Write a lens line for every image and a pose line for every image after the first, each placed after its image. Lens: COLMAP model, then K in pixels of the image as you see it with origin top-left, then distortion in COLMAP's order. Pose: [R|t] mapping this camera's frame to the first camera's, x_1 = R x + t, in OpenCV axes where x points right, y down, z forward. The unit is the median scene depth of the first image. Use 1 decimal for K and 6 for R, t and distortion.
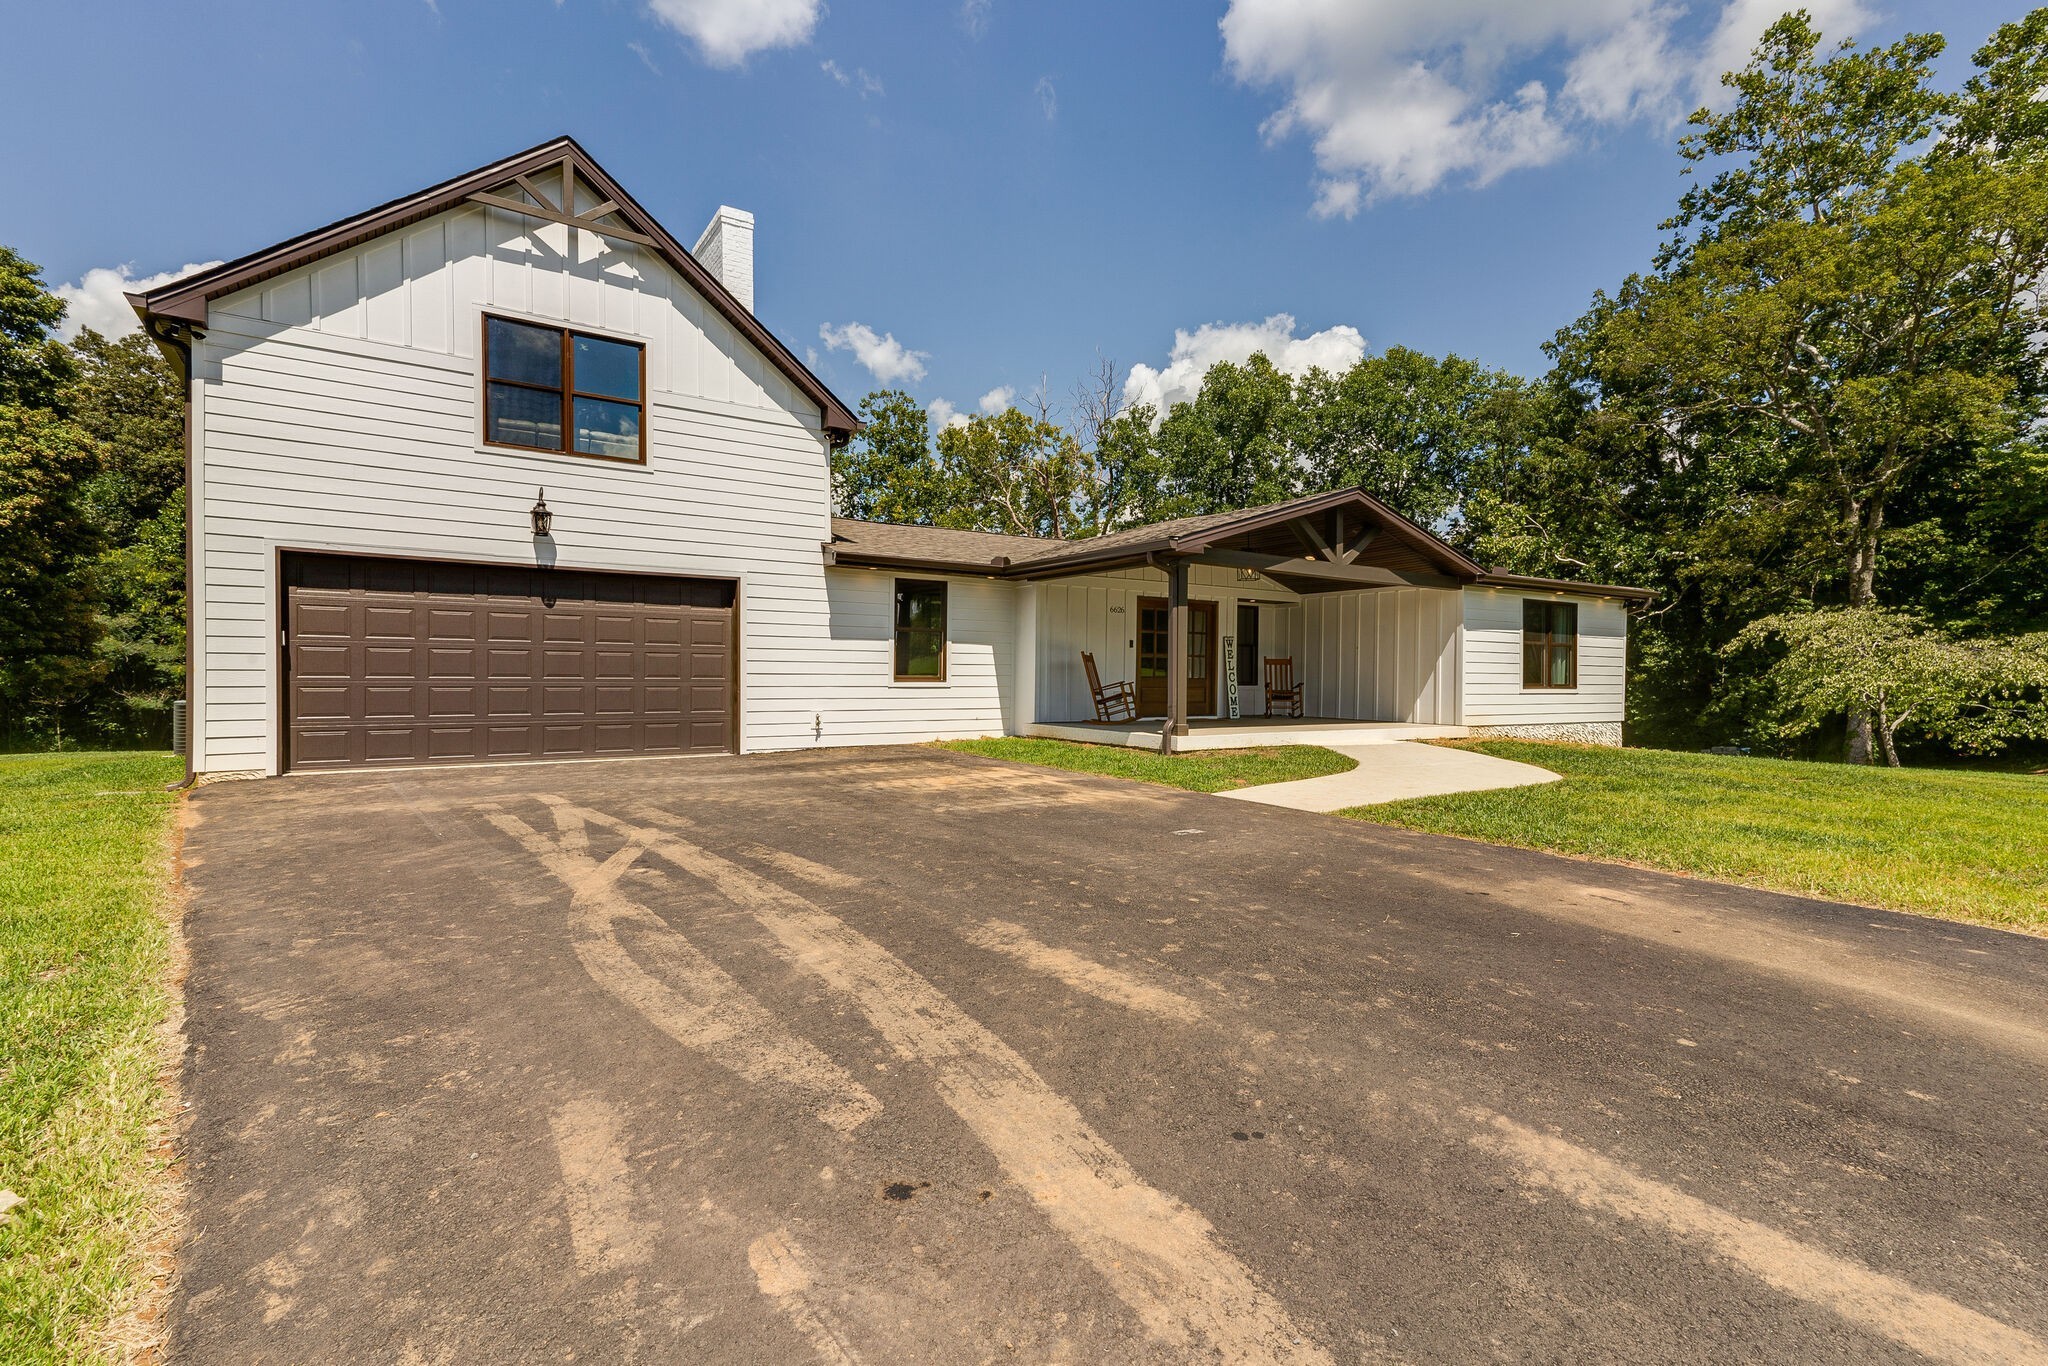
lens RADIAL K [[914.8, 0, 1024.0], [0, 914.8, 683.0], [0, 0, 1]] dist [0.027982, -0.000029]
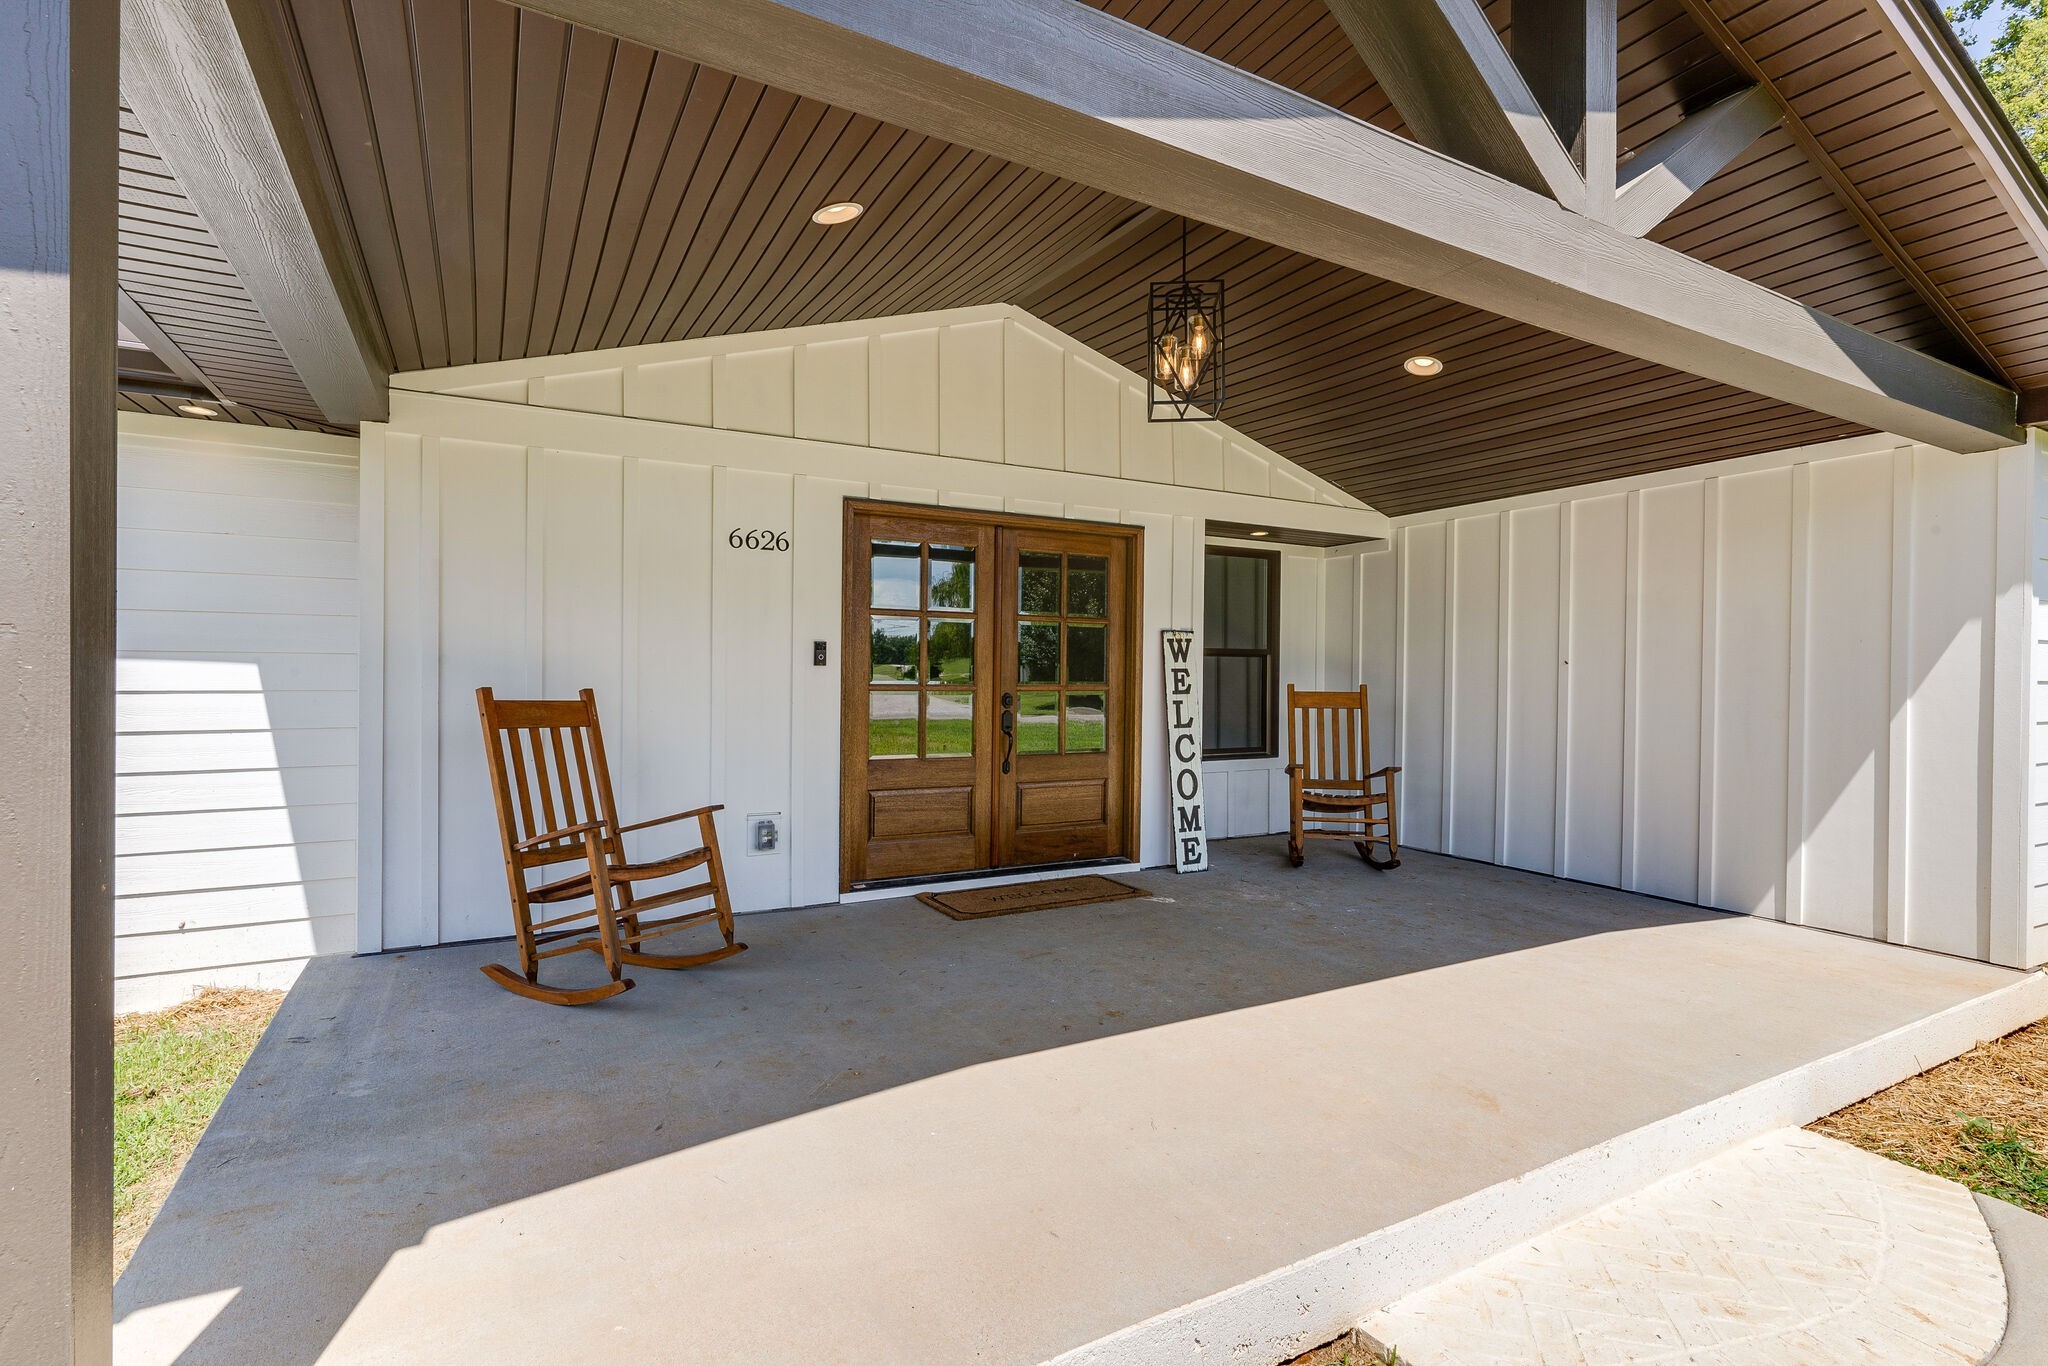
lens RADIAL K [[971.0, 0, 1024.0], [0, 971.0, 683.0], [0, 0, 1]] dist [0.002006, -0.000390]
pose [[0.997324, -0.000813, -0.073097, 0.231362], [0.000658, 0.999997, -0.002141, -0.035534], [0.073099, 0.002087, 0.997323, 0.759189]]
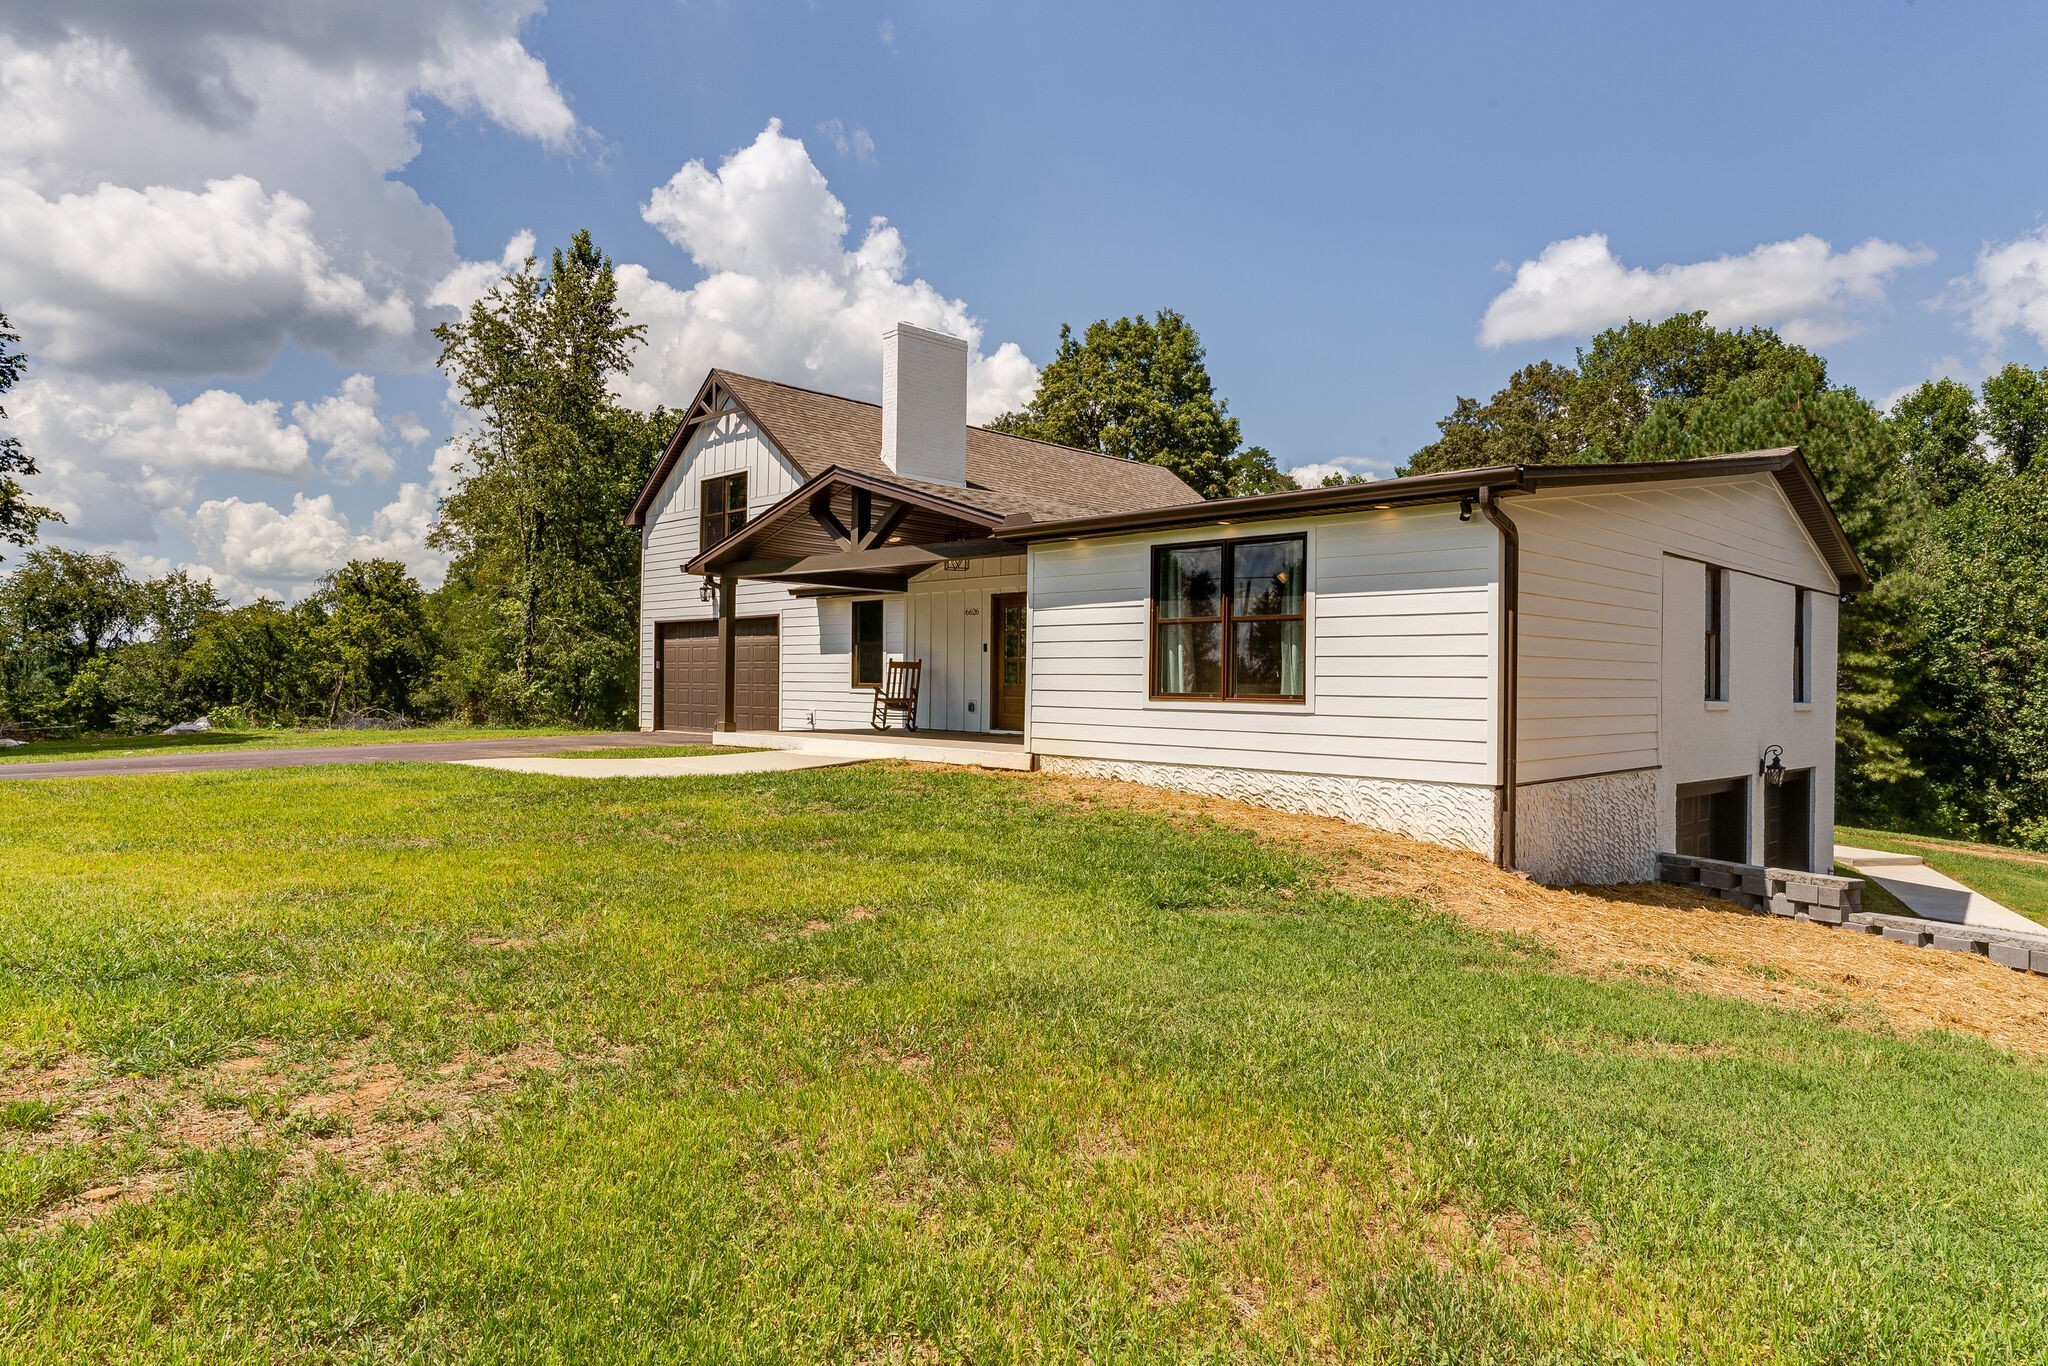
lens RADIAL K [[1224.0, 0, 1024.0], [0, 1224.0, 683.0], [0, 0, 1]] dist [0.000650, -0.000214]
pose [[0.211922, -0.006729, -0.977263, 1.455469], [-0.016439, 0.999810, -0.010449, 0.005122], [0.977148, 0.018280, 0.211771, 0.869265]]
